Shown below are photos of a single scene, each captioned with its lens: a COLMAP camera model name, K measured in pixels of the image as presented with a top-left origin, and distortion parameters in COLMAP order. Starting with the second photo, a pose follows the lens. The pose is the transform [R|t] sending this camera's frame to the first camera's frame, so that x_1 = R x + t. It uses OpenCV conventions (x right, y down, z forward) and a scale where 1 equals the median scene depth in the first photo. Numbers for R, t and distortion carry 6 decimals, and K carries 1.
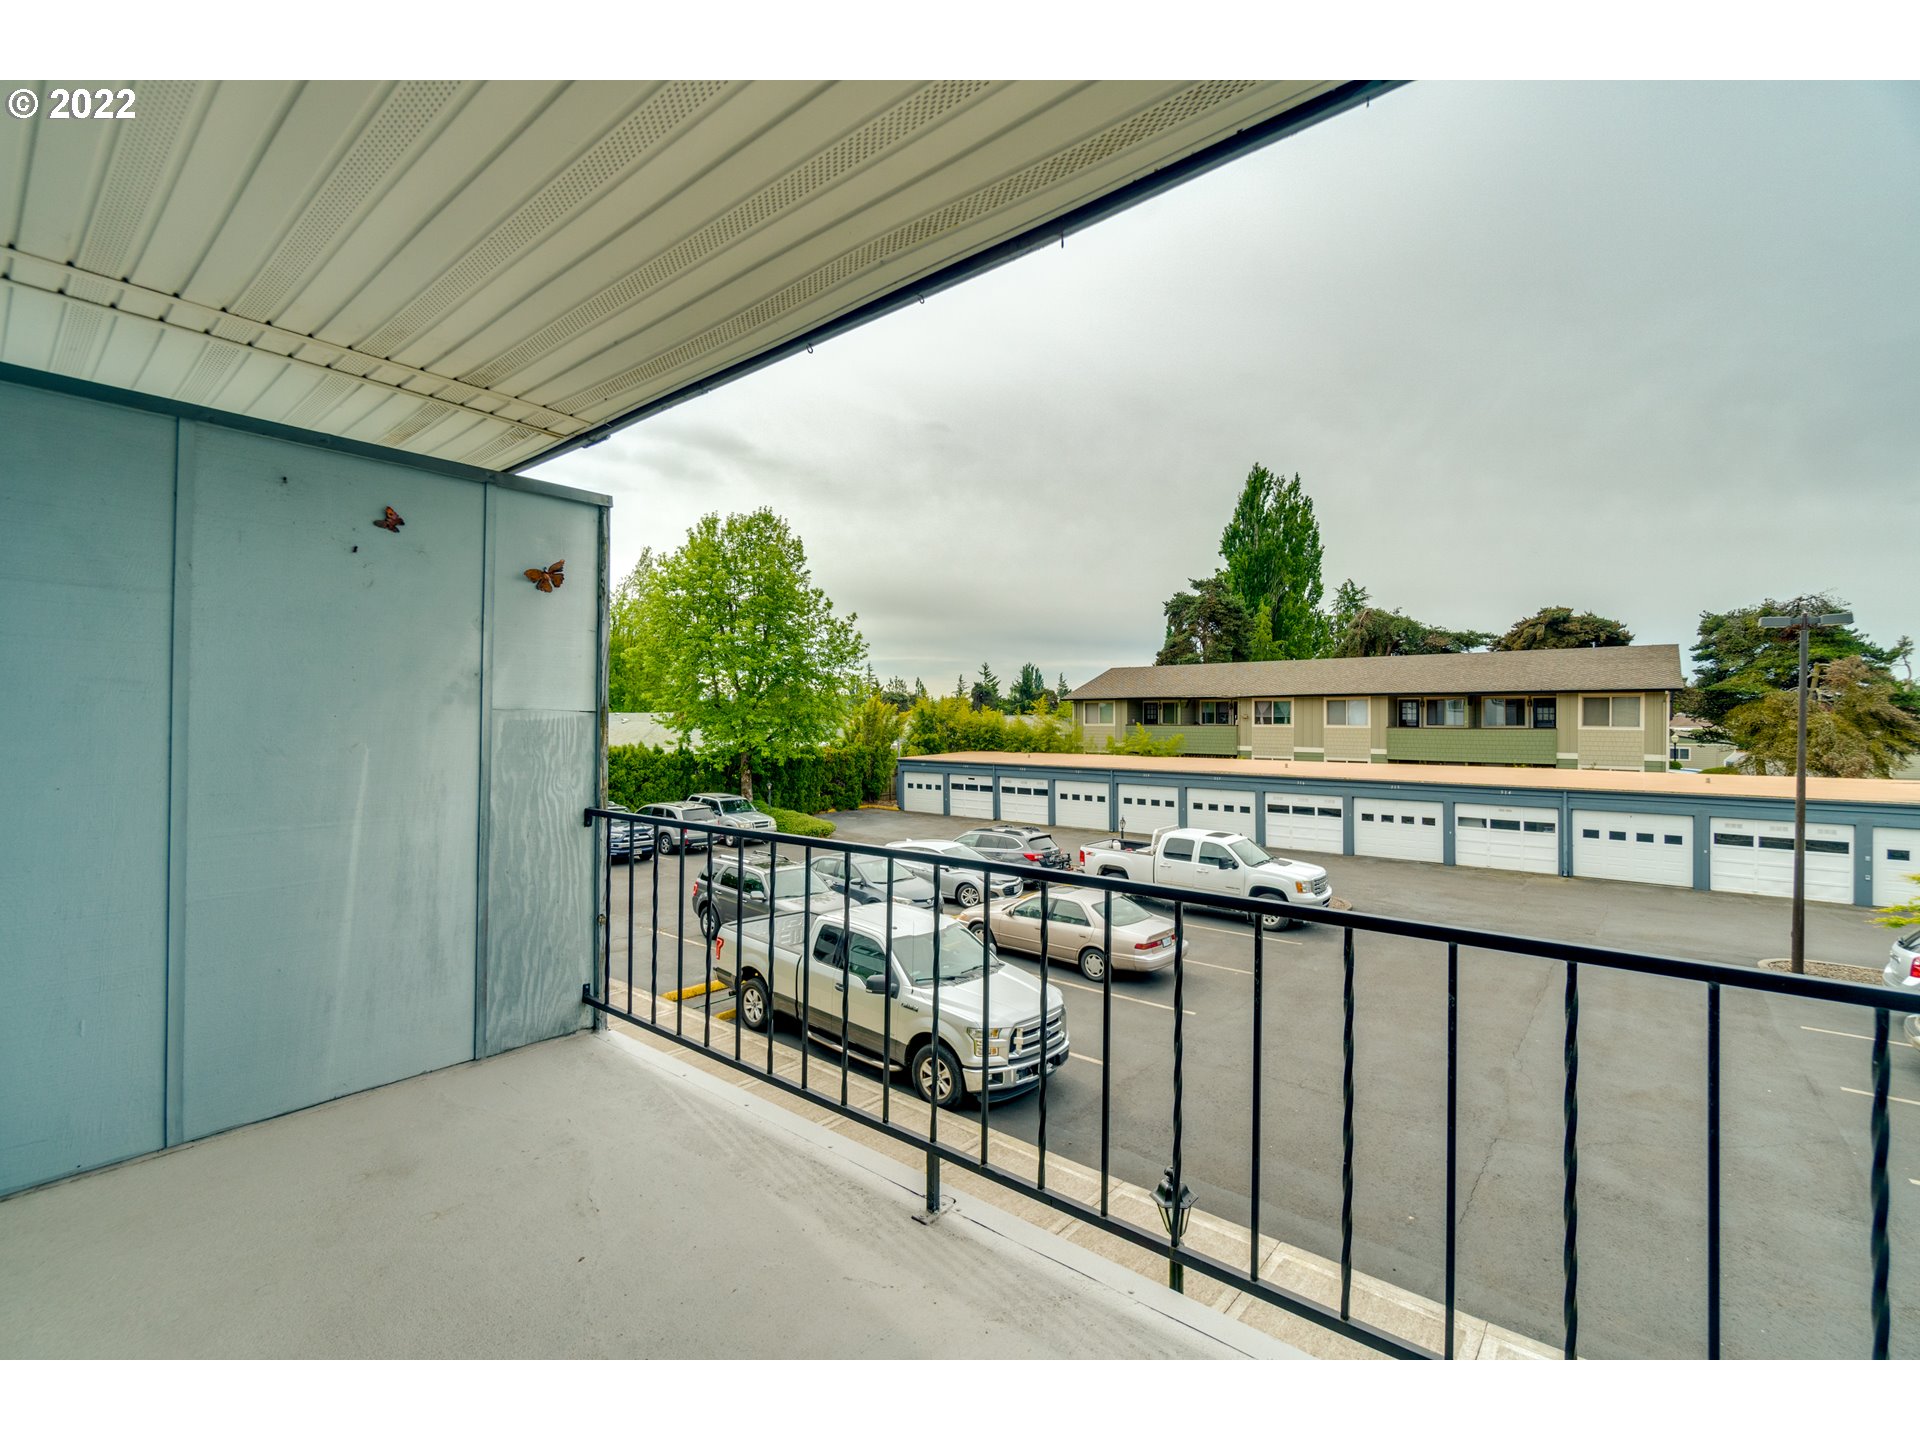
lens RADIAL K [[829.3, 0, 963.2], [0, 829.3, 712.0], [0, 0, 1]] dist [-0.002606, 0.000486]
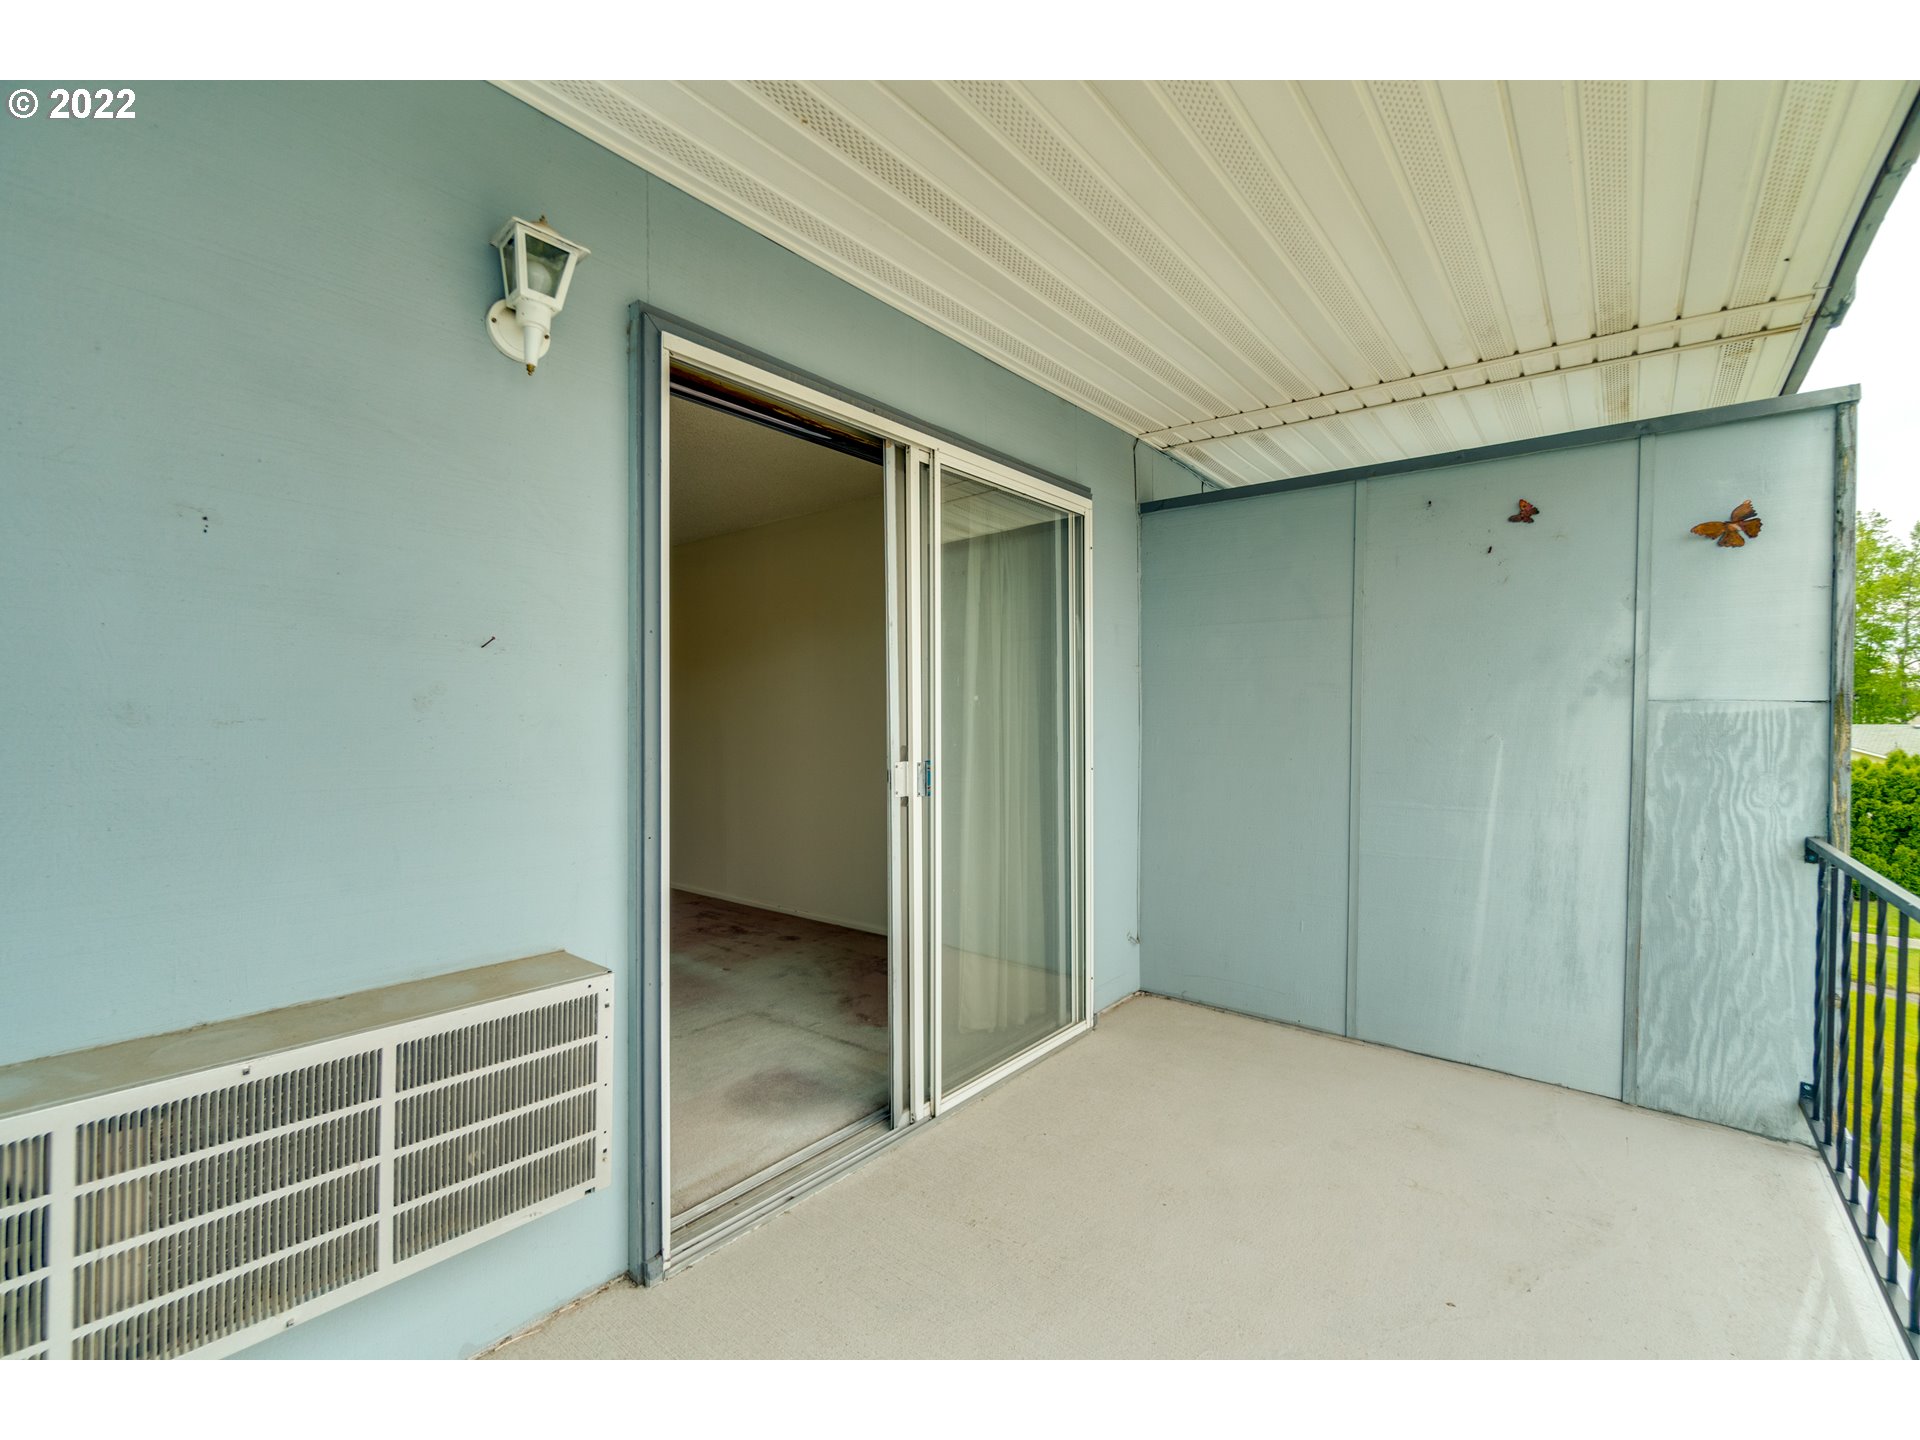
lens RADIAL K [[829.3, 0, 968.4], [0, 829.3, 716.8], [0, 0, 1]] dist [-0.002606, 0.000486]
pose [[0.014192, -0.003739, -0.999892, 0.266938], [0.000208, 0.999993, -0.003736, 0.016364], [0.999899, -0.000155, 0.014193, 0.288405]]
